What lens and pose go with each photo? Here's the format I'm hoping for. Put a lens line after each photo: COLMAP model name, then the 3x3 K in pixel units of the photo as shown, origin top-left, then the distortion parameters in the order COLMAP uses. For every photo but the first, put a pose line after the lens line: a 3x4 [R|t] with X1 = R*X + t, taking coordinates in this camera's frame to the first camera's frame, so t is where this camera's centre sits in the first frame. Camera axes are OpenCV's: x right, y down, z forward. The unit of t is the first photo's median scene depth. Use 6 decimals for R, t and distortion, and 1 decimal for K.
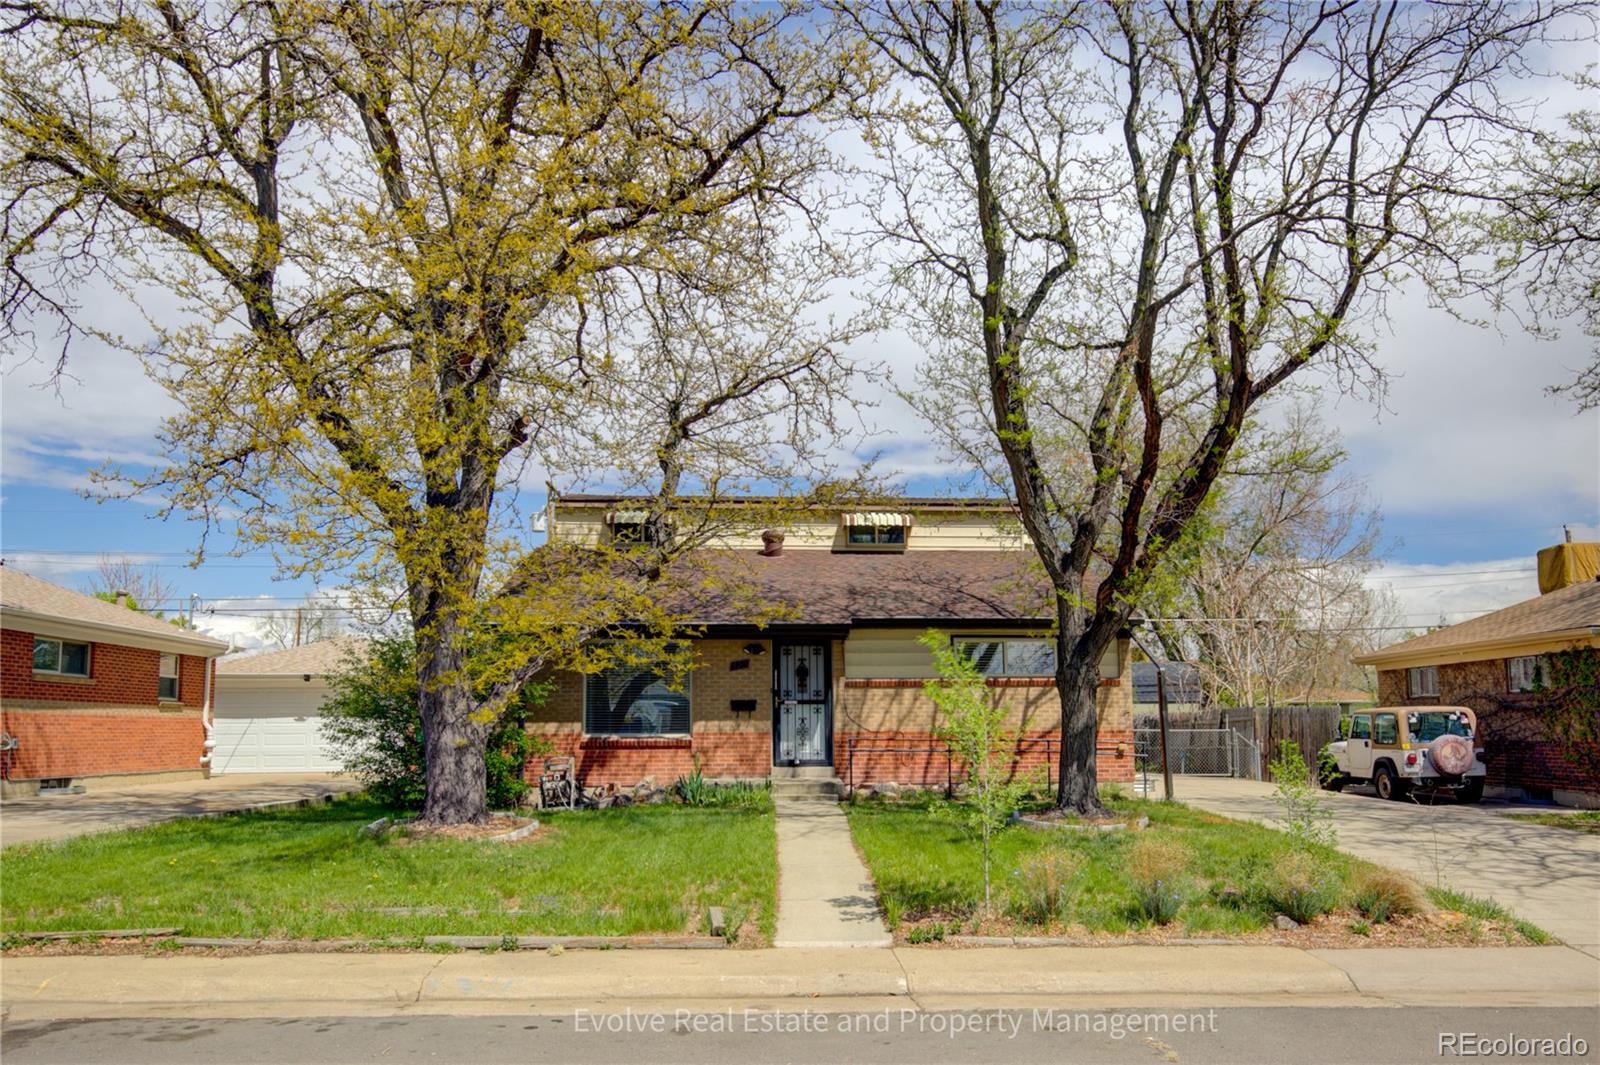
lens RADIAL K [[1294.6, 0, 795.3], [0, 1294.6, 525.9], [0, 0, 1]] dist [0.003986, 0.004808]
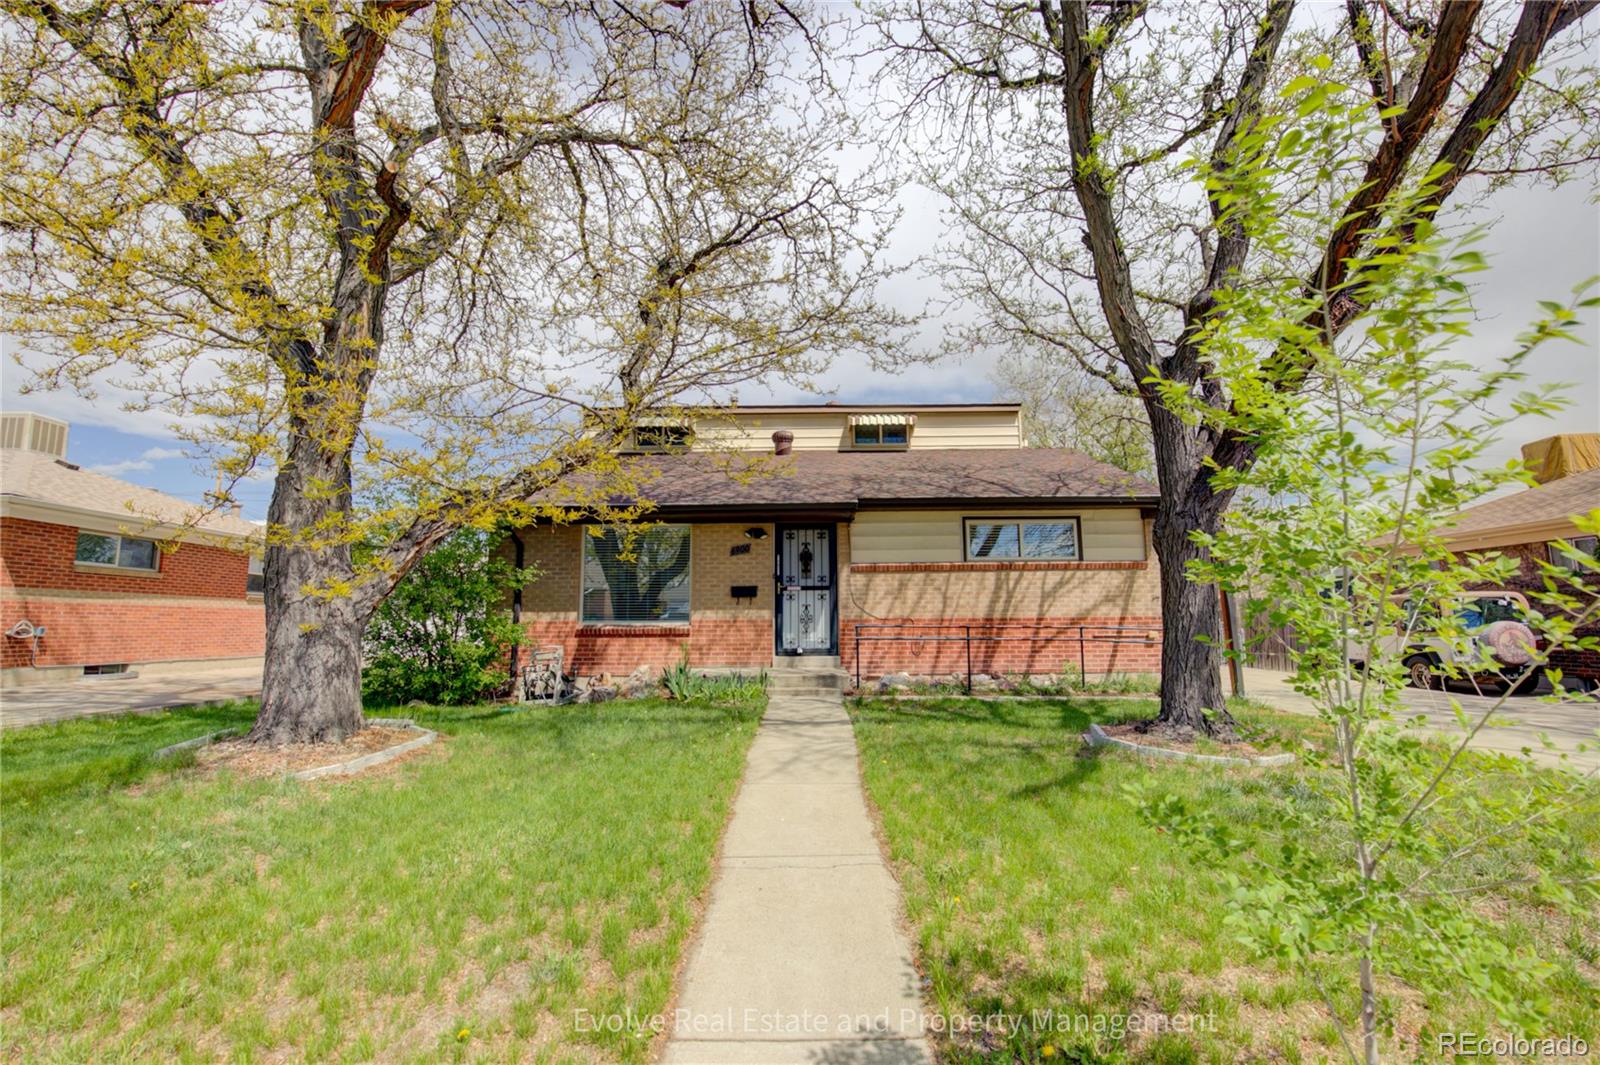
lens RADIAL K [[735.7, 0, 814.8], [0, 735.7, 513.1], [0, 0, 1]] dist [-0.002632, 0.000901]
pose [[0.999909, -0.002395, -0.013296, 0.019344], [0.002423, 0.999995, 0.002121, 0.080112], [0.013291, -0.002153, 0.999909, 0.461206]]
